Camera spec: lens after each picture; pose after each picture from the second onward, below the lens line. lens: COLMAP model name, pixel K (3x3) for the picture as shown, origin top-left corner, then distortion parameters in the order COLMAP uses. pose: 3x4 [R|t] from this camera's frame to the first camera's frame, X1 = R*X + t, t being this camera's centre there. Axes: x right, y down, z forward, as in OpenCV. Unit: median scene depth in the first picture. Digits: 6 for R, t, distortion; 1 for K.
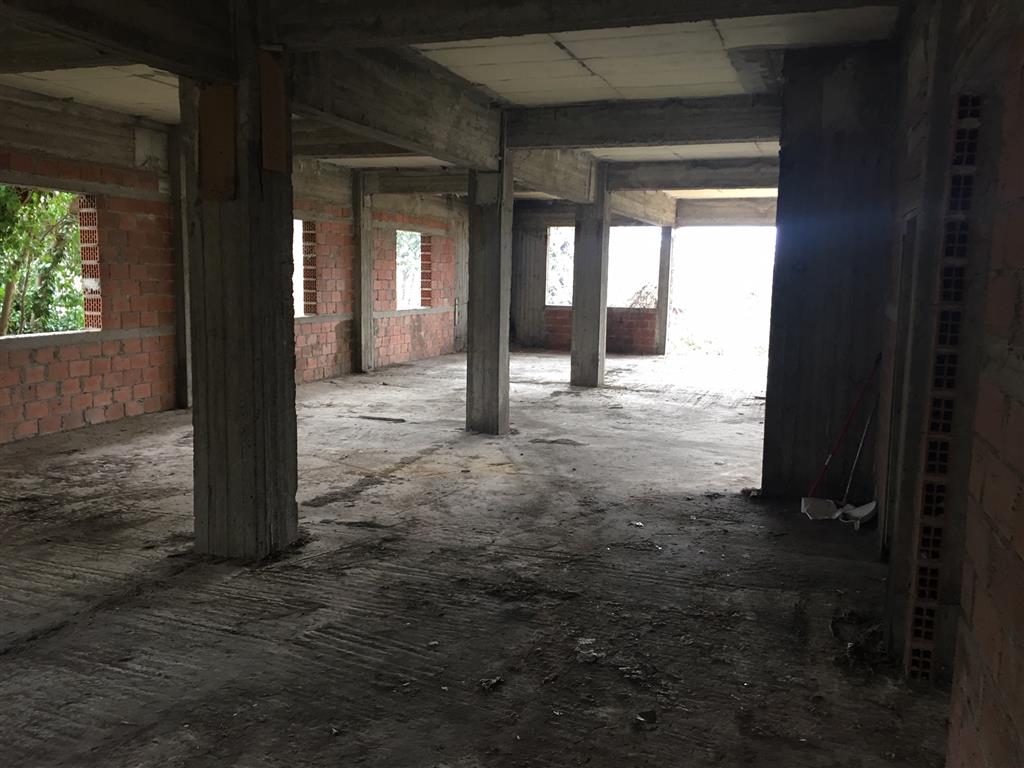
lens RADIAL K [[865.5, 0, 512.0], [0, 865.5, 384.0], [0, 0, 1]] dist [0.118627, -0.165339]
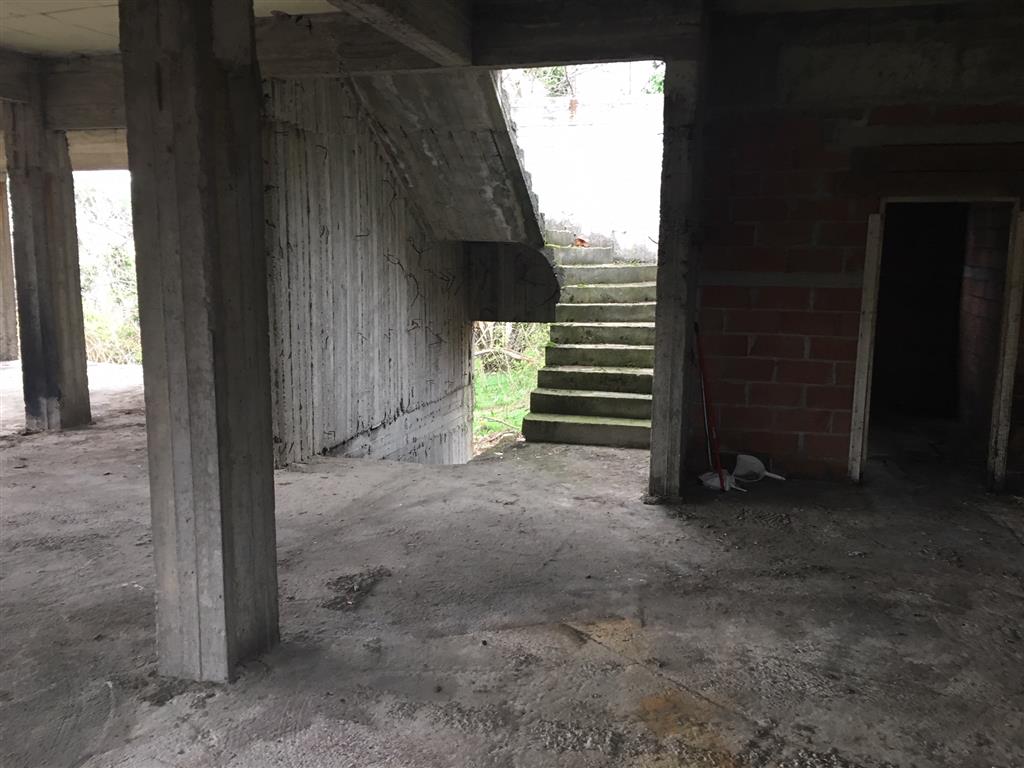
lens RADIAL K [[865.5, 0, 512.0], [0, 865.5, 384.0], [0, 0, 1]] dist [0.118627, -0.165339]
pose [[-0.072786, -0.174610, 0.981944, -0.751742], [0.118178, 0.976109, 0.182332, -0.225908], [-0.990321, 0.129315, -0.050413, 1.616513]]
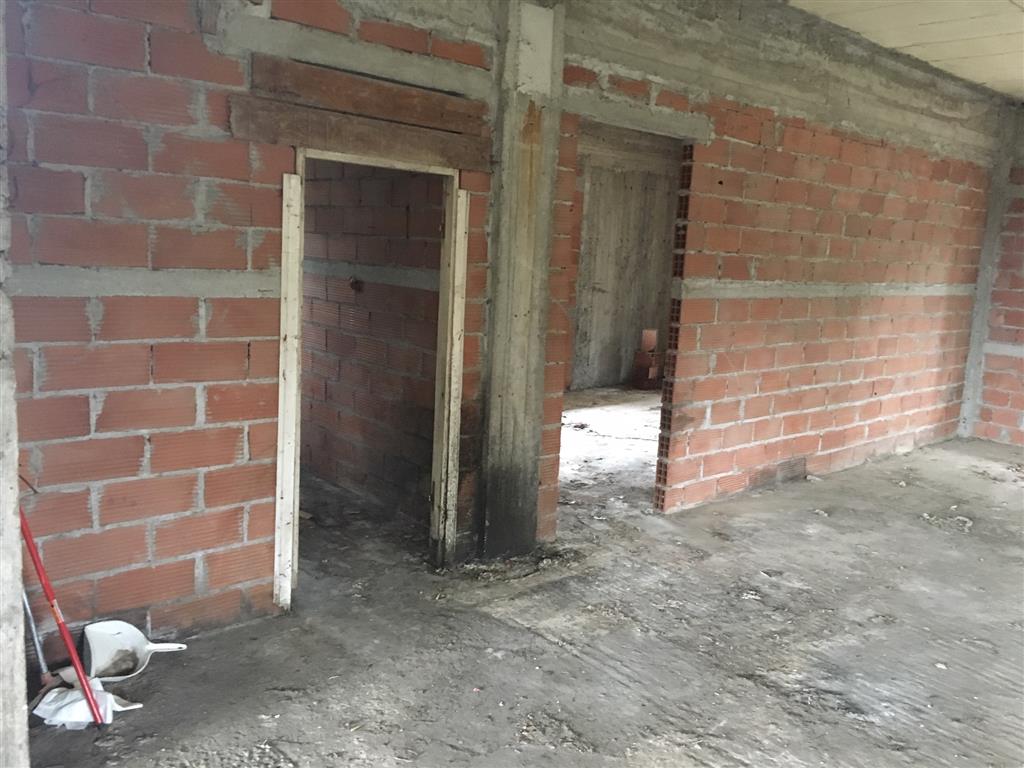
lens RADIAL K [[865.5, 0, 512.0], [0, 865.5, 384.0], [0, 0, 1]] dist [0.118627, -0.165339]
pose [[-0.870538, -0.140783, 0.471533, -0.076295], [-0.004976, 0.960673, 0.277636, -0.209509], [-0.492075, 0.239347, -0.837004, 1.586985]]
